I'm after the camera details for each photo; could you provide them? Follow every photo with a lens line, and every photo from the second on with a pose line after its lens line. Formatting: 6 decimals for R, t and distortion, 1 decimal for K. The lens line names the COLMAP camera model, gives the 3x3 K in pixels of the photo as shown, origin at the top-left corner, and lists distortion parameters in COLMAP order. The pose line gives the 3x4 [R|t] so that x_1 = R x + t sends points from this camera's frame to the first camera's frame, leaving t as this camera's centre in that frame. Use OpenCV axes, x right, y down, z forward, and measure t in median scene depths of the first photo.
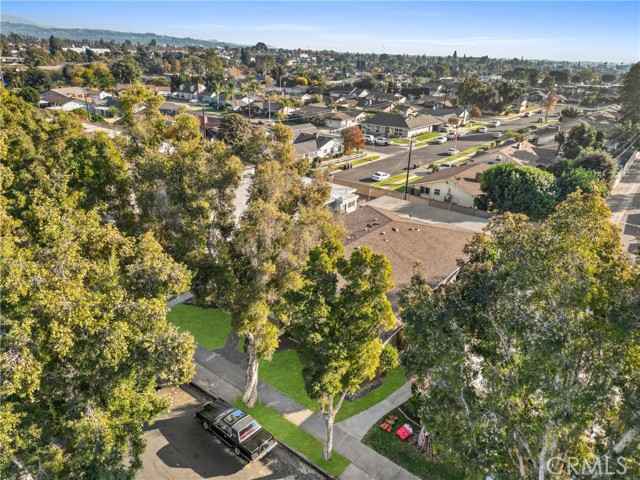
lens RADIAL K [[446.9, 0, 323.4], [0, 446.9, 238.9], [0, 0, 1]] dist [0.080021, -0.084344]
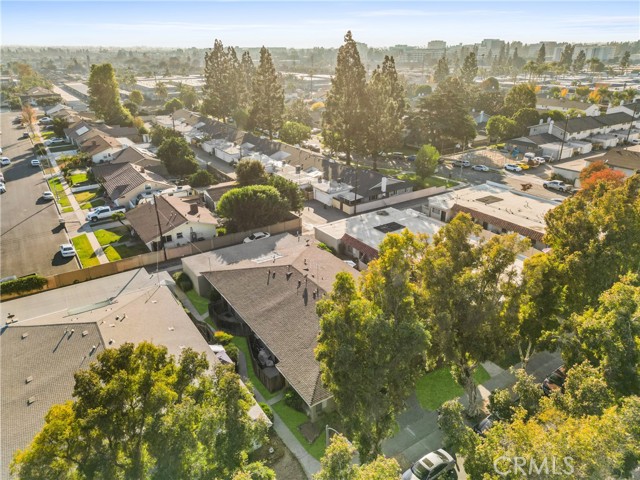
lens RADIAL K [[446.9, 0, 323.4], [0, 446.9, 238.9], [0, 0, 1]] dist [0.080021, -0.084344]
pose [[0.319158, -0.406948, 0.855881, -0.503740], [0.376078, 0.883344, 0.279766, -0.255263], [-0.869887, 0.232588, 0.434971, 0.279155]]
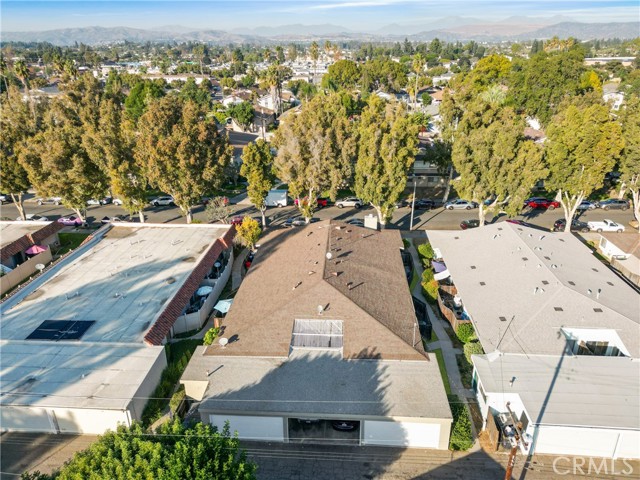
lens RADIAL K [[446.9, 0, 323.4], [0, 446.9, 238.9], [0, 0, 1]] dist [0.080021, -0.084344]
pose [[-0.824298, 0.193385, -0.532105, 0.407956], [-0.237126, 0.735519, 0.634652, -0.430188], [0.514105, 0.649318, -0.560430, 0.958709]]
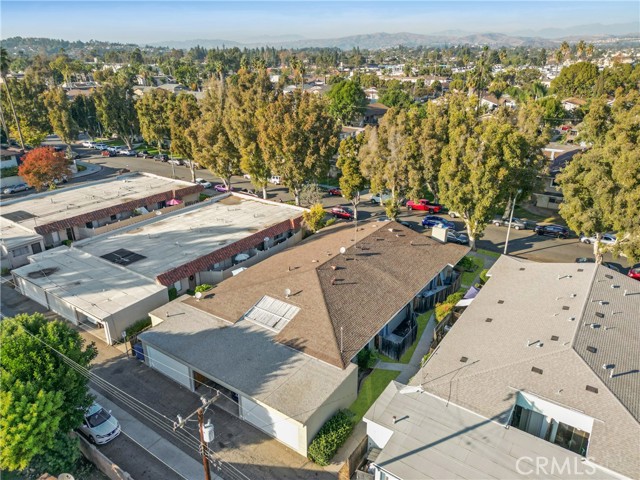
lens RADIAL K [[446.9, 0, 323.4], [0, 446.9, 238.9], [0, 0, 1]] dist [0.080021, -0.084344]
pose [[-0.997763, -0.006856, -0.066503, 0.139697], [-0.051764, 0.708747, 0.703561, -0.466608], [0.042311, 0.705429, -0.707516, 1.056998]]
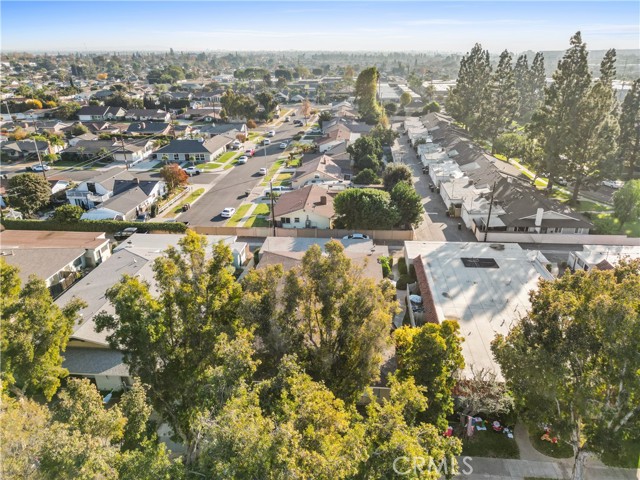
lens RADIAL K [[446.9, 0, 323.4], [0, 446.9, 238.9], [0, 0, 1]] dist [0.080021, -0.084344]
pose [[0.837565, -0.247924, 0.486846, -0.252767], [0.241770, 0.967301, 0.076654, -0.127000], [-0.489931, 0.053502, 0.870118, -0.019192]]
